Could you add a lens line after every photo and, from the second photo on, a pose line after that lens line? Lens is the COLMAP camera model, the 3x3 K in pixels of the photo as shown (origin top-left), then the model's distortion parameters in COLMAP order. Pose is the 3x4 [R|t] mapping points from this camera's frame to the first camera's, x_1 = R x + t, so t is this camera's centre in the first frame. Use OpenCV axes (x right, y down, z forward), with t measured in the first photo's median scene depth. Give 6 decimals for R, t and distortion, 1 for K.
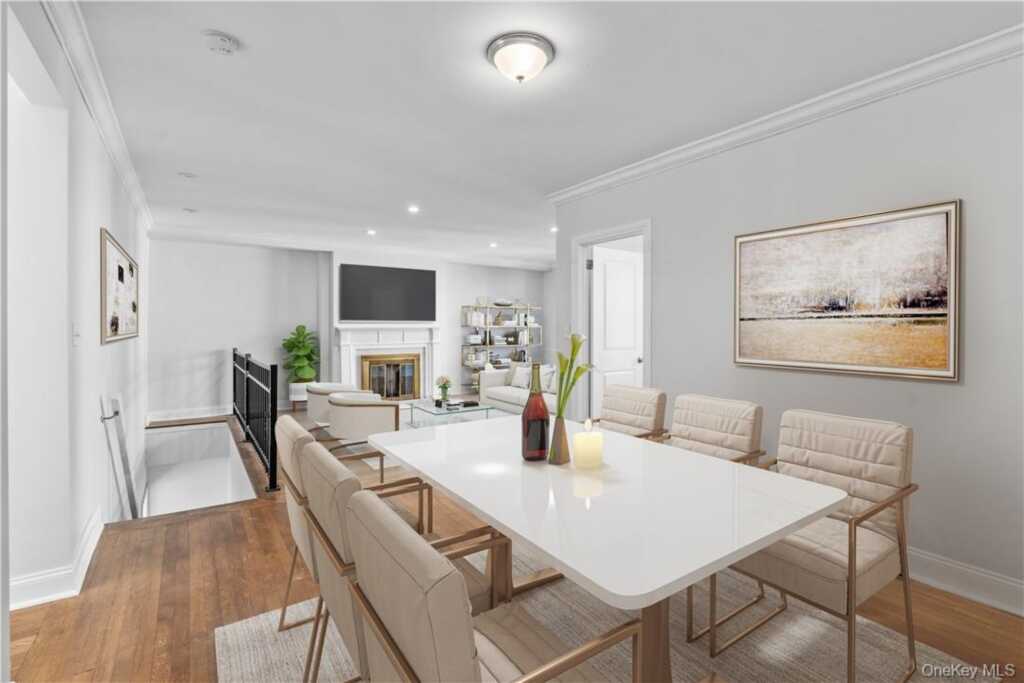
lens RADIAL K [[480.3, 0, 508.6], [0, 480.3, 331.2], [0, 0, 1]] dist [0.027785, -0.000003]
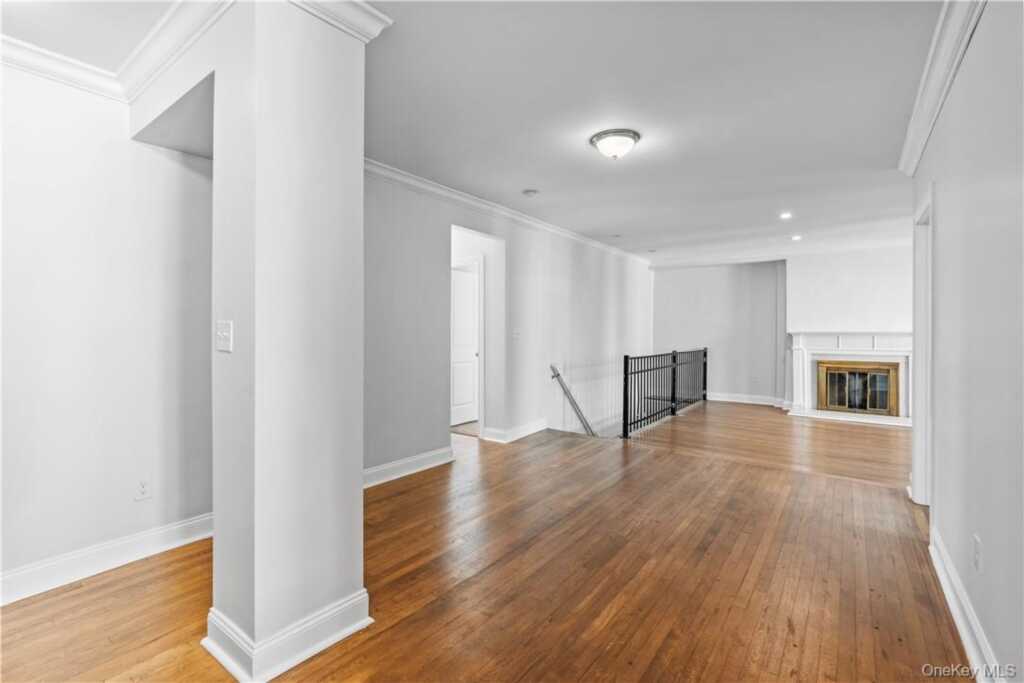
lens RADIAL K [[480.3, 0, 508.6], [0, 480.3, 331.2], [0, 0, 1]] dist [0.027785, -0.000003]
pose [[0.308947, -0.003528, -0.951073, 0.427729], [-0.008861, 0.999939, -0.006588, 0.003087], [0.951038, 0.010463, 0.308897, 0.092552]]
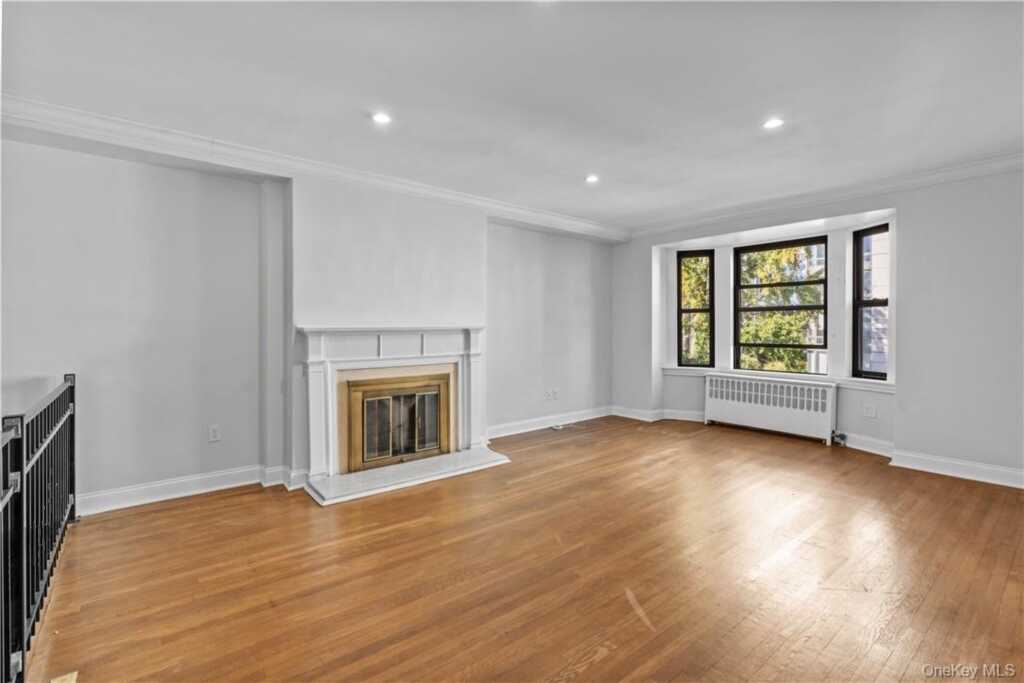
lens RADIAL K [[480.3, 0, 508.6], [0, 480.3, 331.2], [0, 0, 1]] dist [0.027785, -0.000003]
pose [[0.995250, -0.004778, 0.097236, -0.174877], [0.004787, 0.999989, 0.000143, -0.003431], [-0.097236, 0.000323, 0.995261, 0.440994]]
